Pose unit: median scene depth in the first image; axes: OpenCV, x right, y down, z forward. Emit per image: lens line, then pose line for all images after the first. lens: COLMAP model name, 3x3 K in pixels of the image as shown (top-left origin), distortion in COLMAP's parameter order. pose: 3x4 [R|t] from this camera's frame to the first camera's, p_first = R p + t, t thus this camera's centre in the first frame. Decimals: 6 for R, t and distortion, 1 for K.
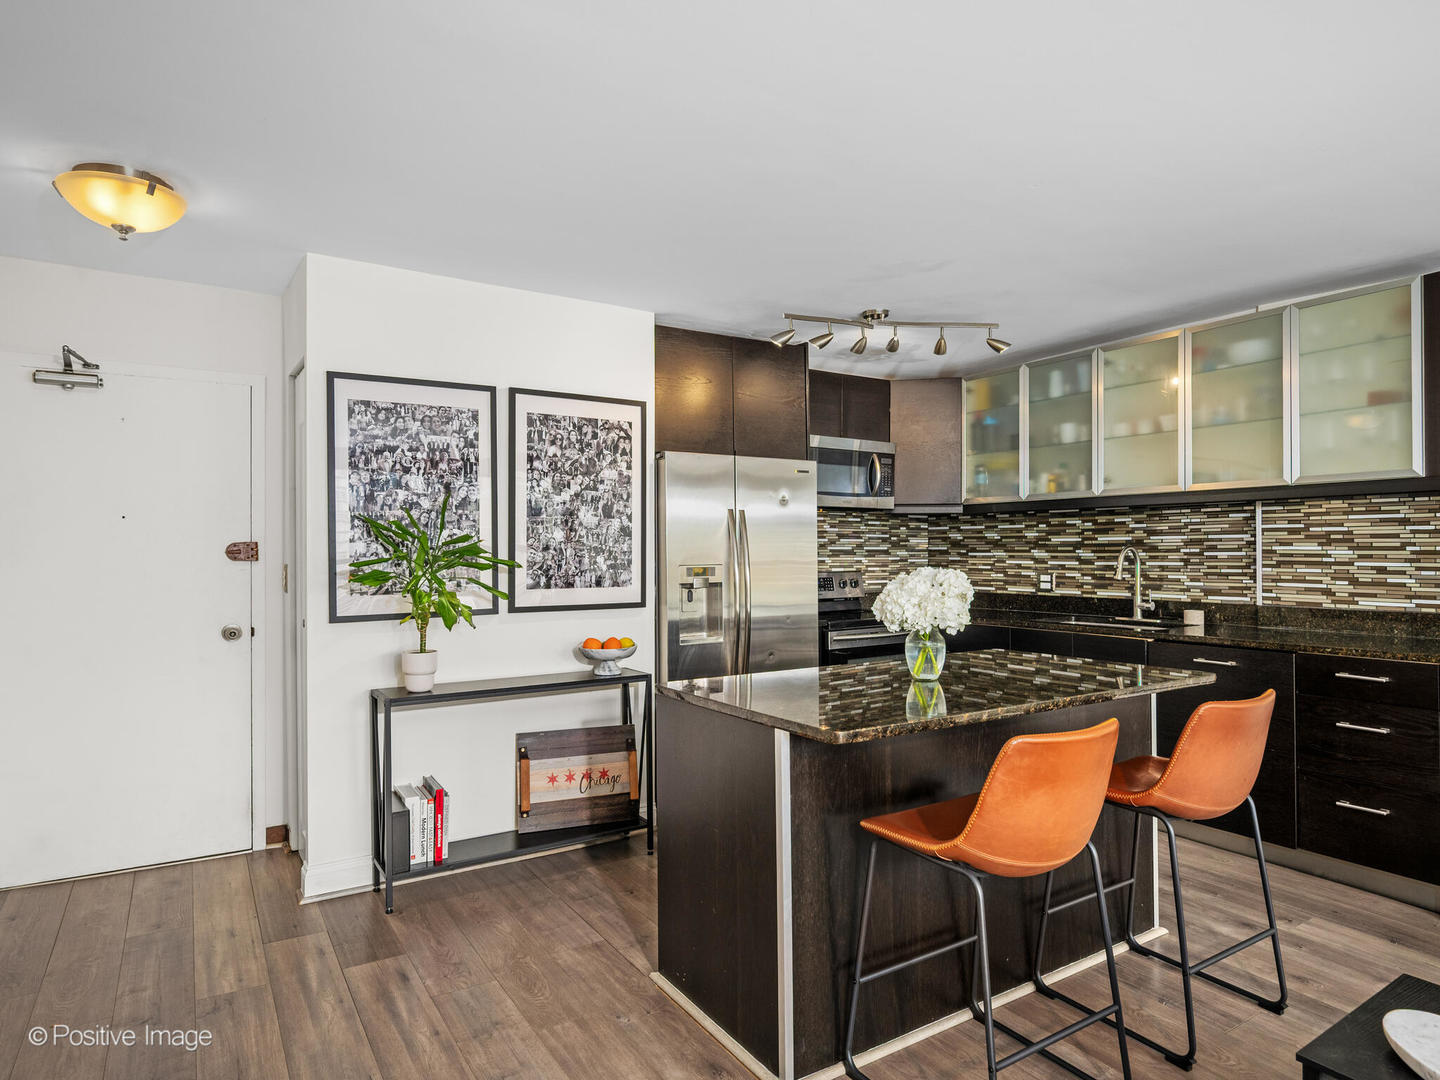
lens RADIAL K [[844.8, 0, 720.0], [0, 844.8, 540.0], [0, 0, 1]] dist [-0.003096, -0.000791]
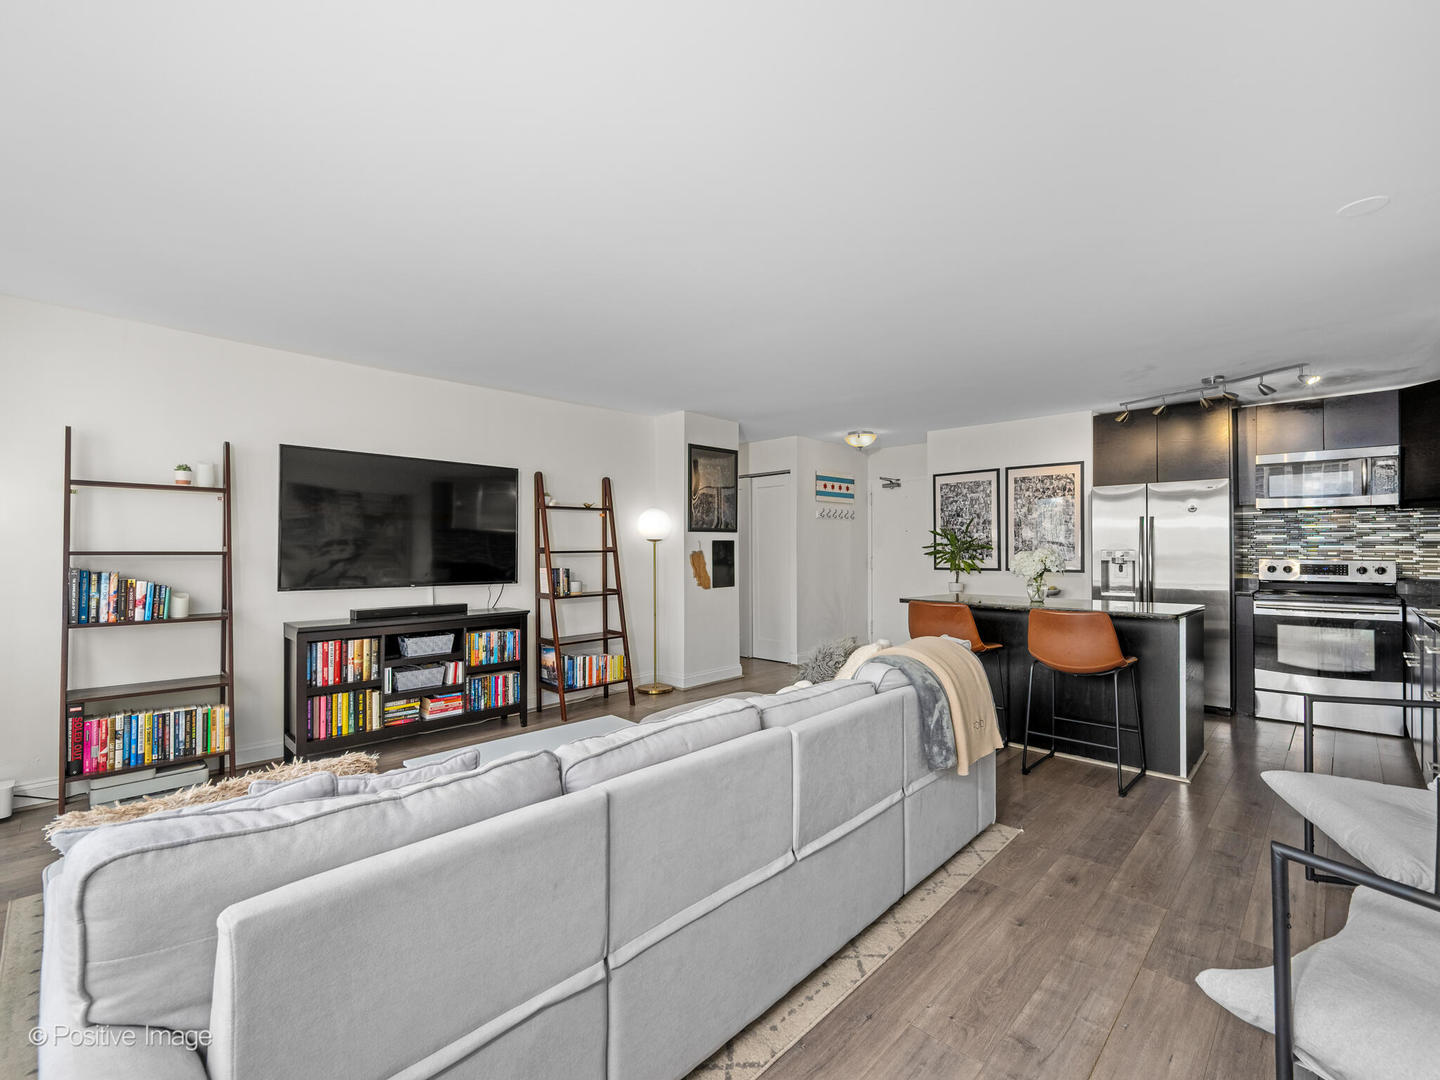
lens RADIAL K [[641.3, 0, 722.9], [0, 641.3, 544.3], [0, 0, 1]] dist [-0.000346, -0.000241]
pose [[0.230009, -0.004631, -0.973177, 1.140325], [0.007864, 0.999965, -0.002900, 0.016110], [0.973157, -0.006986, 0.230038, -0.086791]]
